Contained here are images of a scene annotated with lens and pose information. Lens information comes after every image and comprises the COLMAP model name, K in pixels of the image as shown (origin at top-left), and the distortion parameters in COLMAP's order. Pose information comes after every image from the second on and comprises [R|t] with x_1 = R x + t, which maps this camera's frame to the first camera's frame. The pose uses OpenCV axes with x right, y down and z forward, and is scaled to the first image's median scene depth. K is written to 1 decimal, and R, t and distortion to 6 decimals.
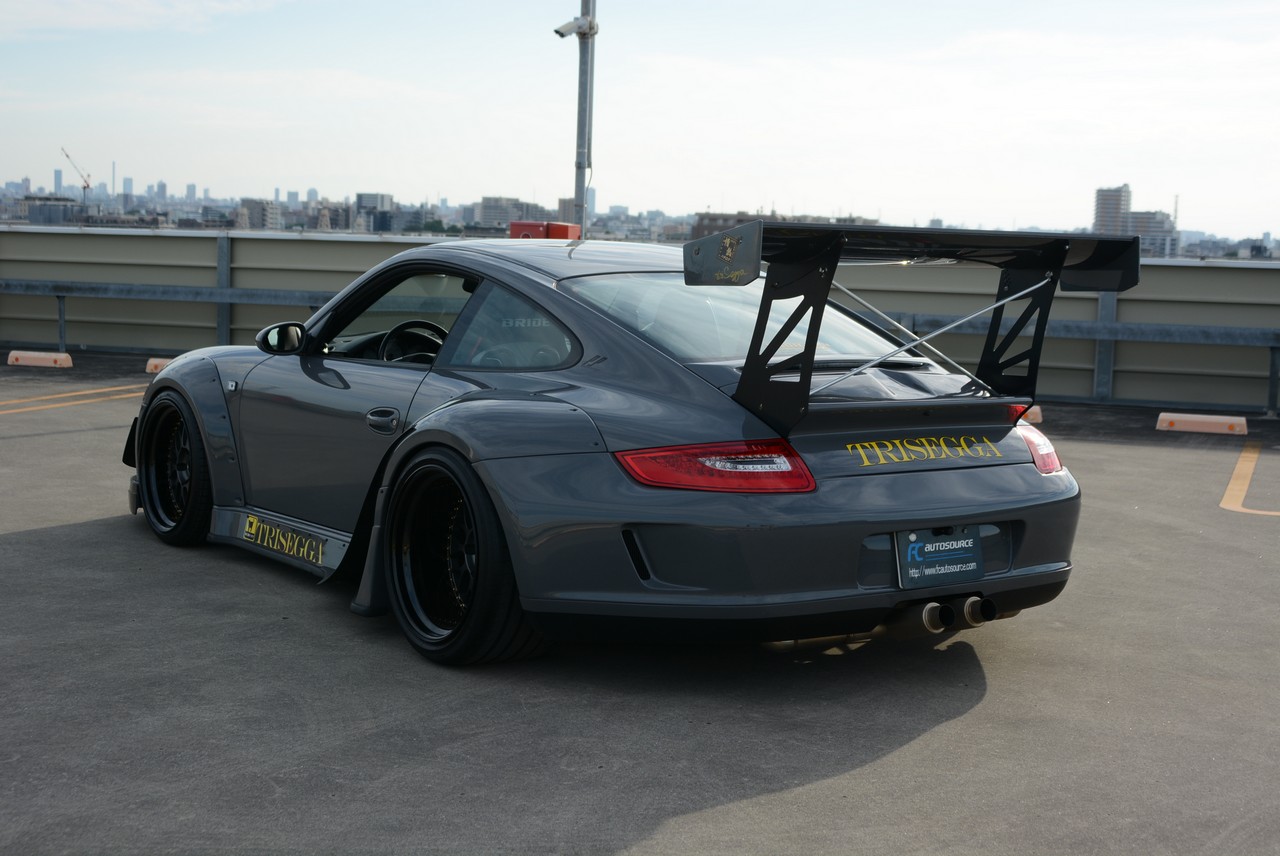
lens RADIAL K [[1480.8, 0, 640.0], [0, 1480.8, 428.0], [0, 0, 1]] dist [-0.003720, -0.058291]
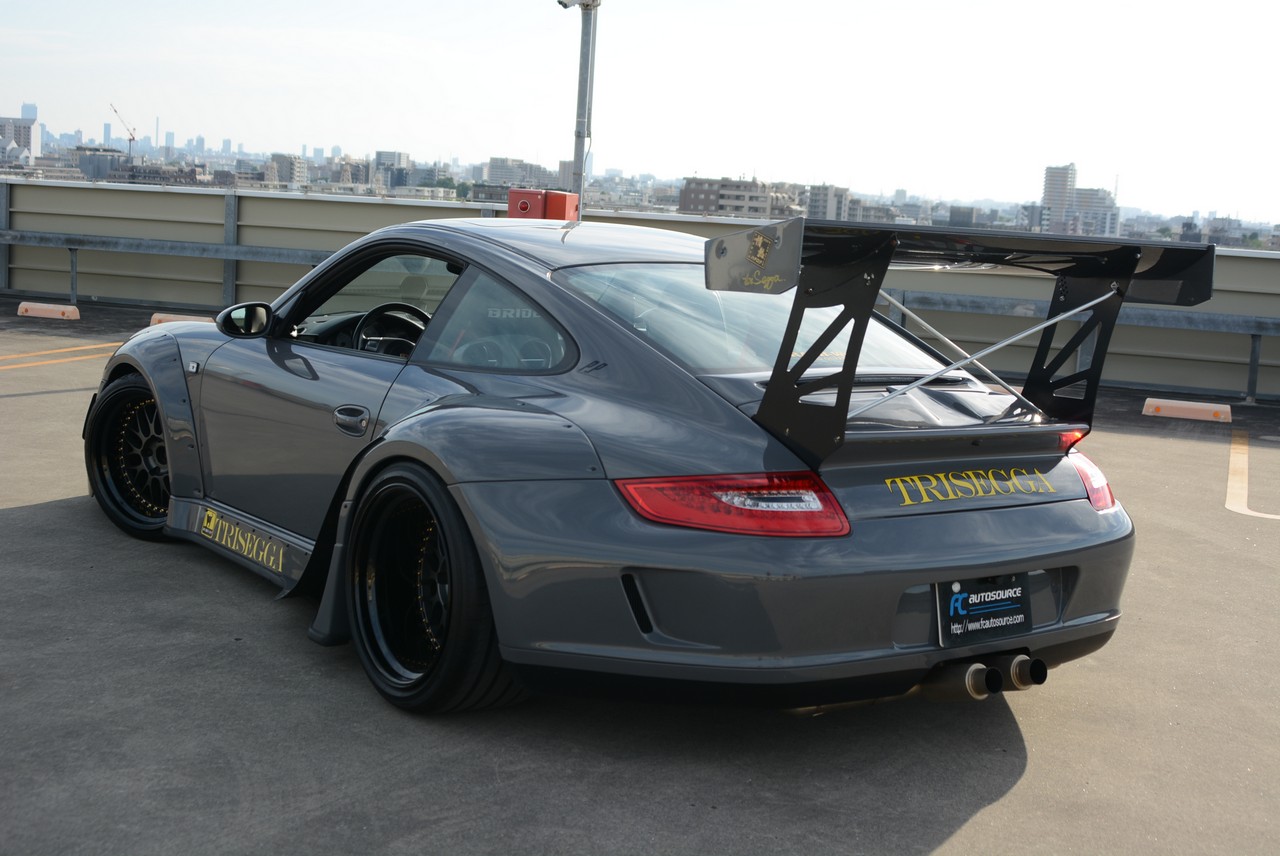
lens RADIAL K [[1214.5, 0, 621.5], [0, 1214.5, 393.1], [0, 0, 1]] dist [-0.045858, 0.002412]
pose [[0.999603, 0.028181, 0.000001, -0.010757], [-0.028160, 0.998855, 0.038665, -0.050759], [0.001089, -0.038650, 0.999252, 0.253404]]
